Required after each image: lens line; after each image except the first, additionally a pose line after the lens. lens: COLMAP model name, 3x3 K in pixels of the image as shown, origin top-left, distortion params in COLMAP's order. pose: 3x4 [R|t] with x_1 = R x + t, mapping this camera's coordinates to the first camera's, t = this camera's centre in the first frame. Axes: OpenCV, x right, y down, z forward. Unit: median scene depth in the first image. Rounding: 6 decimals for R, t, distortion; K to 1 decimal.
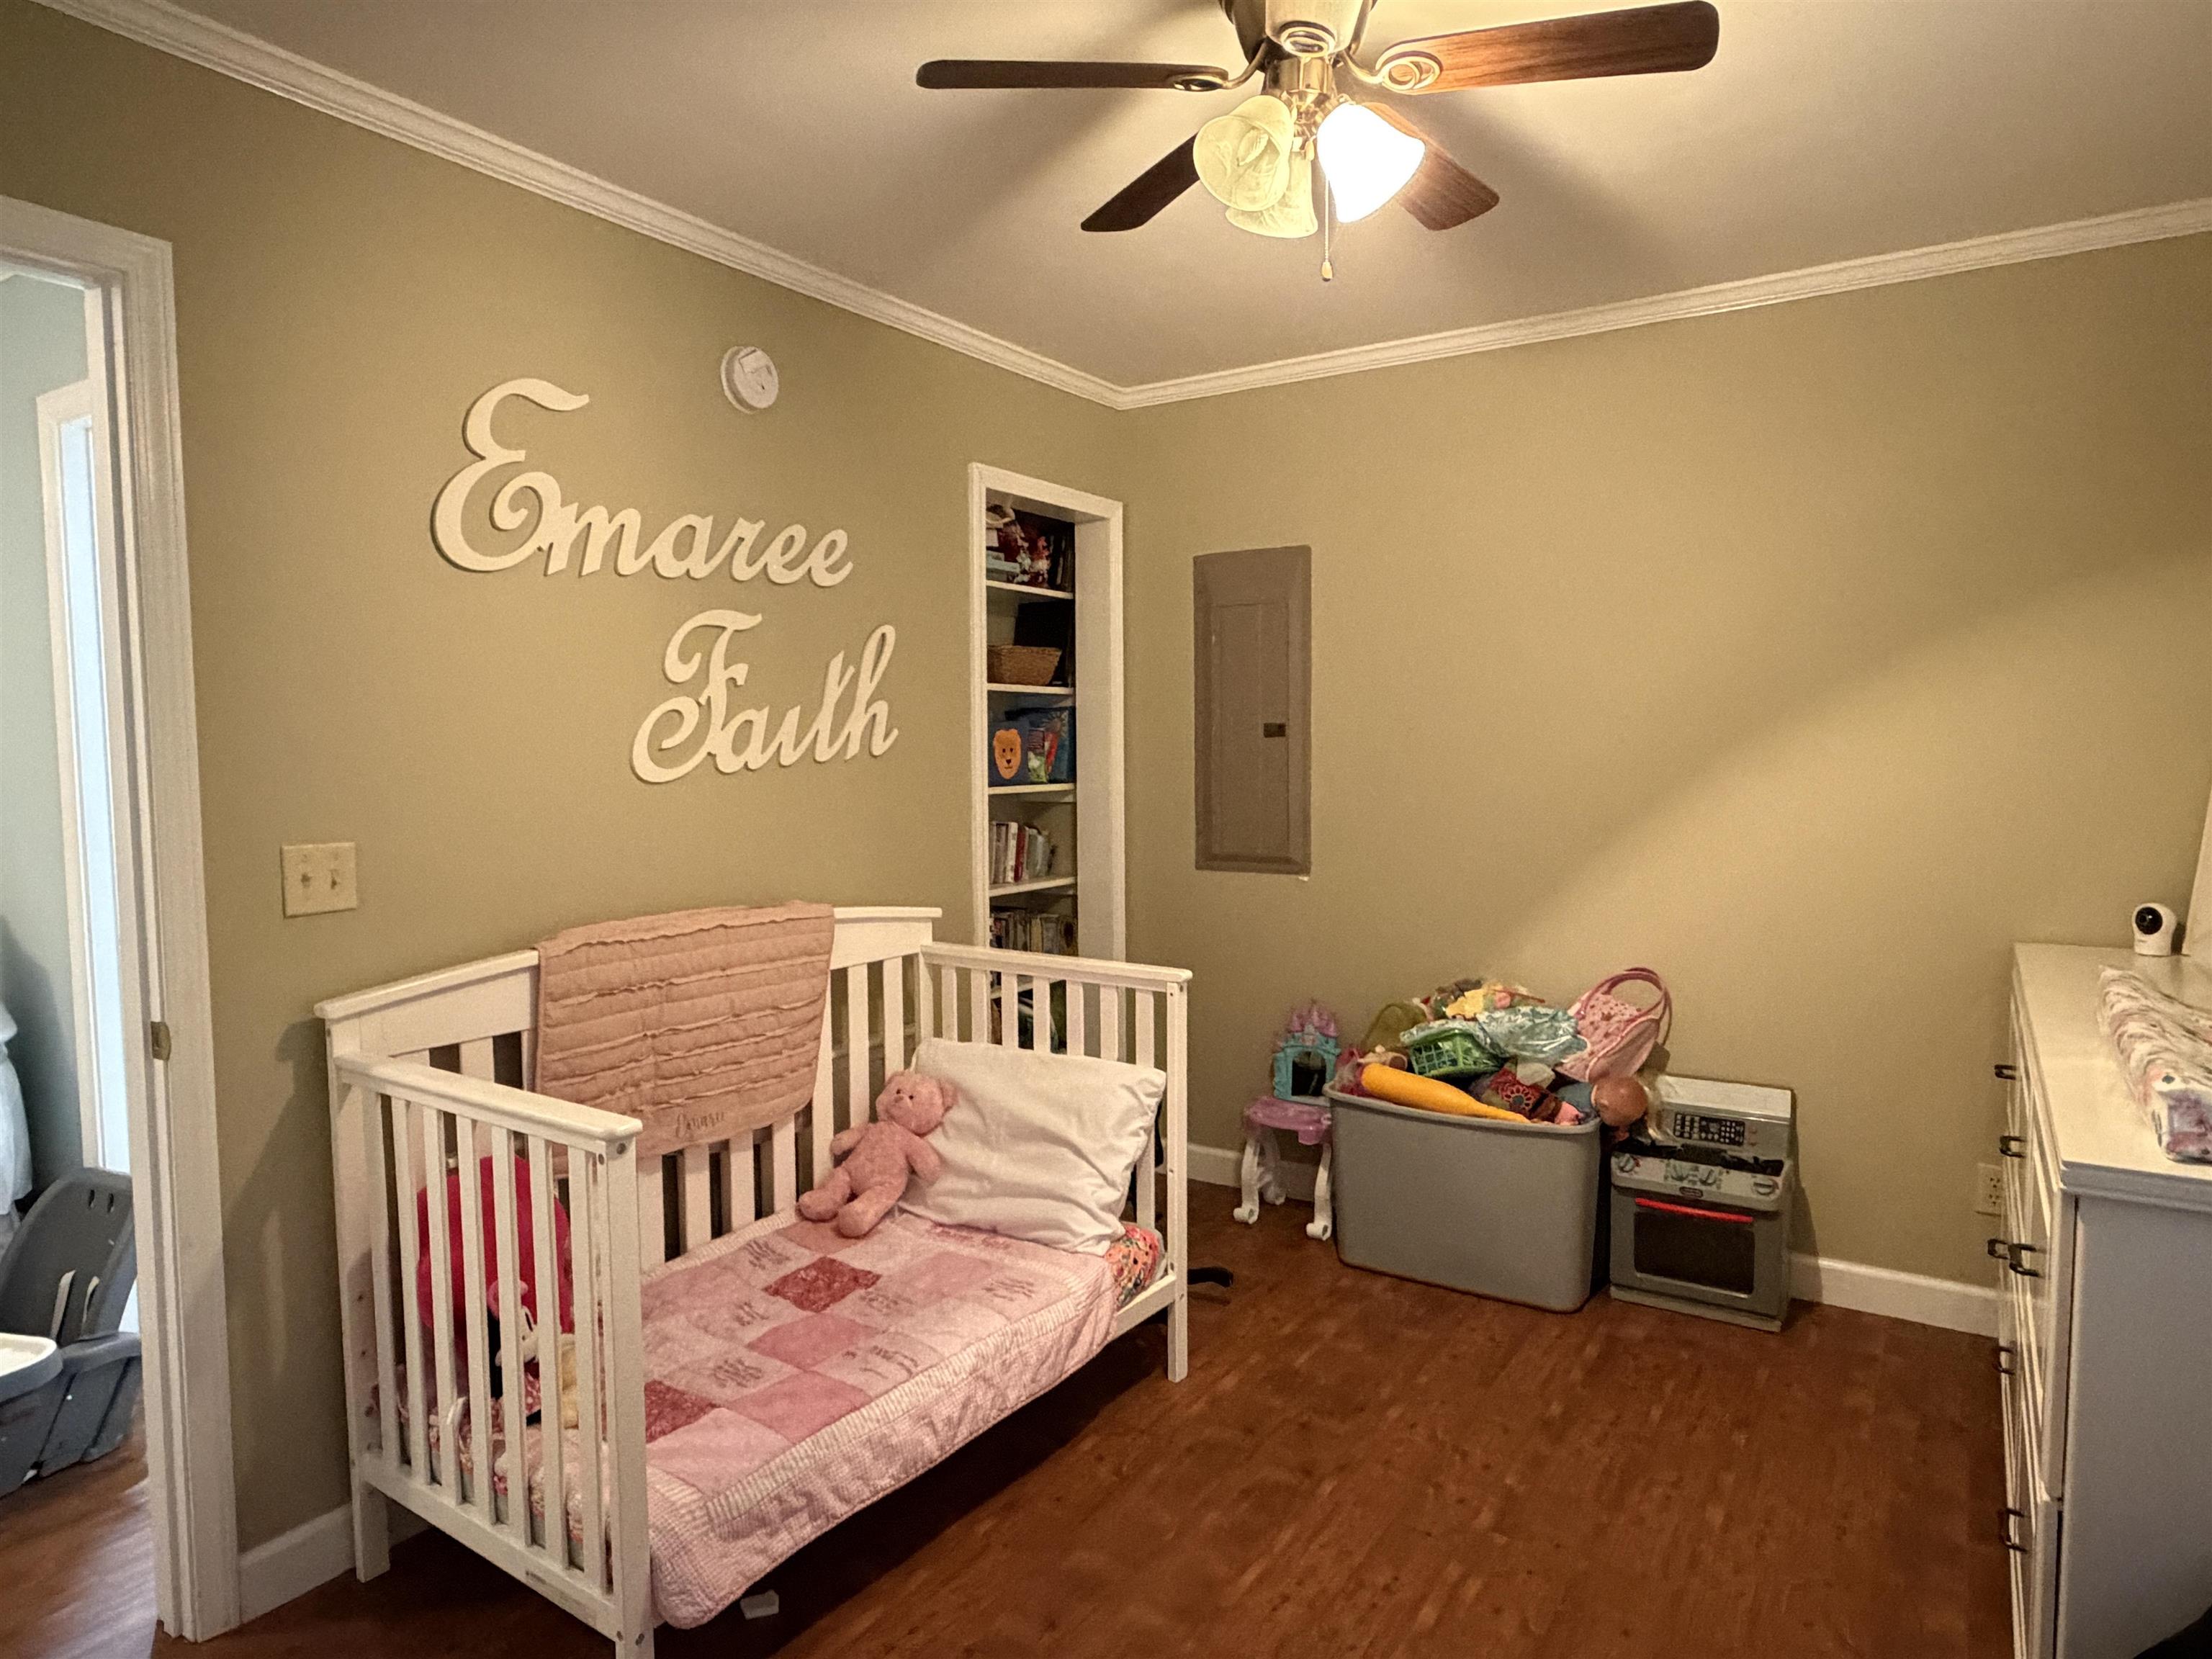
lens RADIAL K [[1335.1, 0, 1106.4], [0, 1335.1, 834.2], [0, 0, 1]] dist [0.001900, 0.001193]
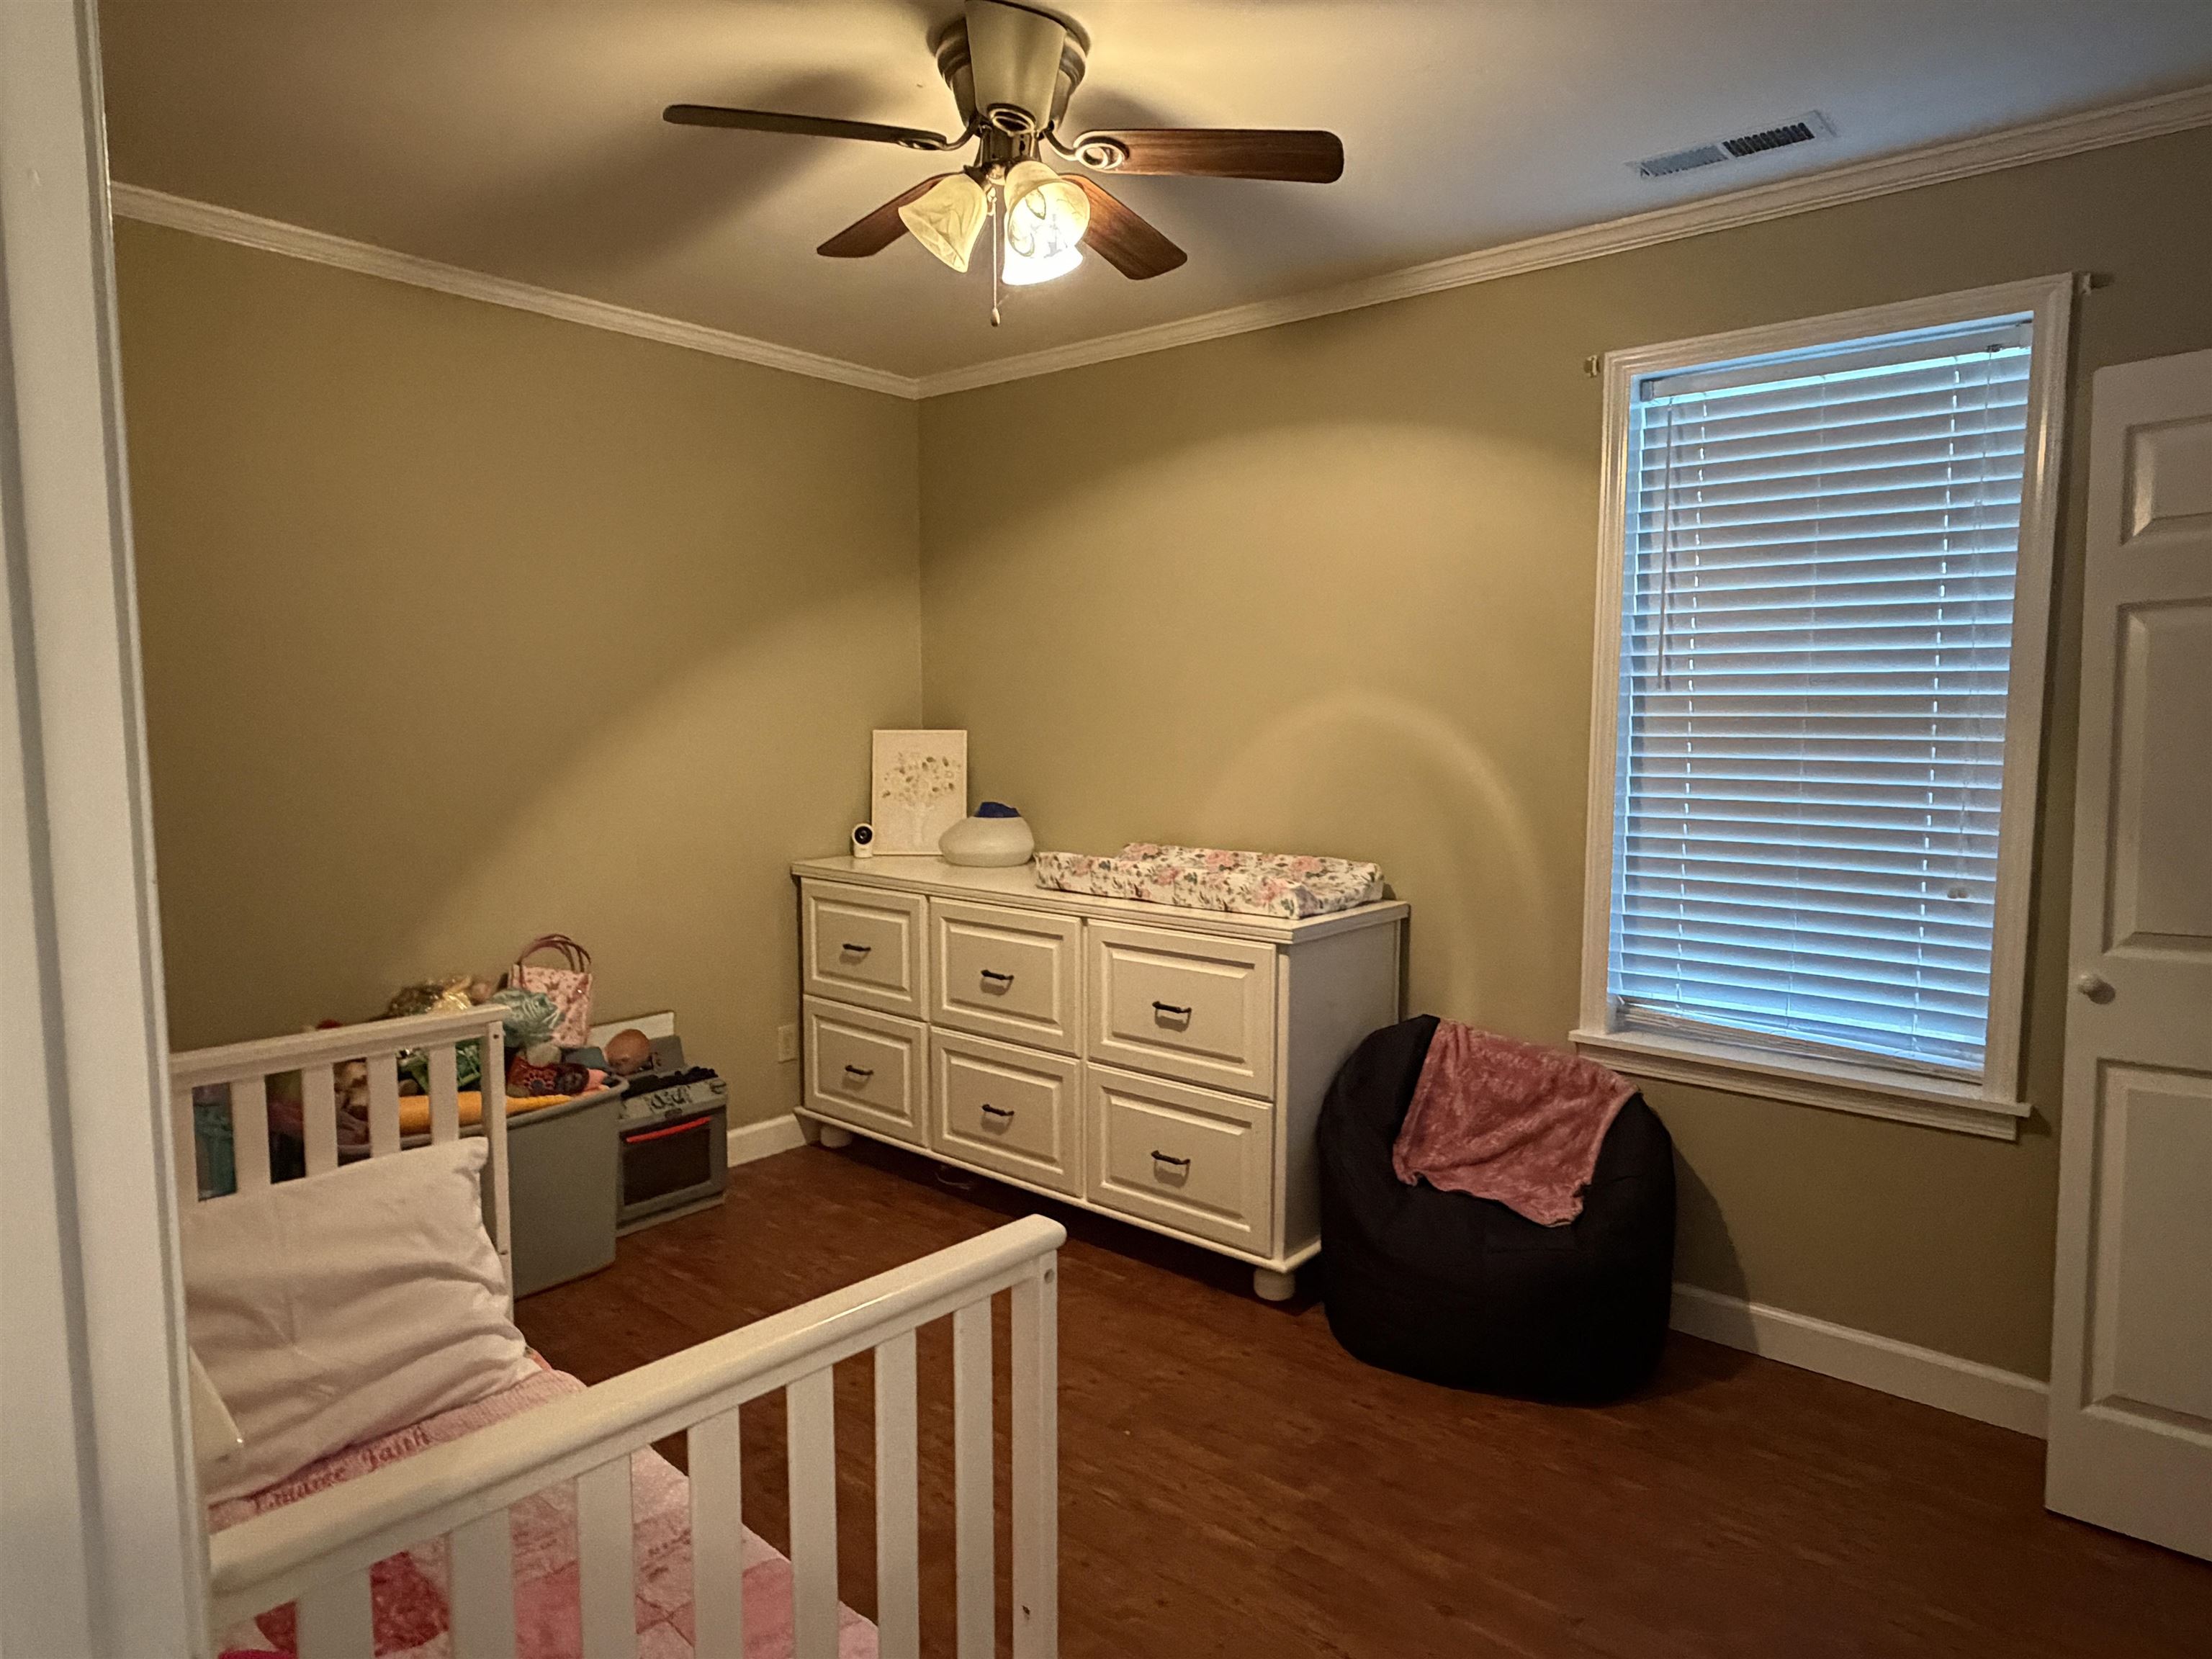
lens RADIAL K [[1335.1, 0, 1115.6], [0, 1335.1, 825.5], [0, 0, 1]] dist [0.001900, 0.001193]
pose [[0.124678, -0.085174, 0.988535, -0.695960], [0.061572, 0.995053, 0.077970, -0.047507], [-0.990285, 0.051145, 0.129306, 0.519981]]
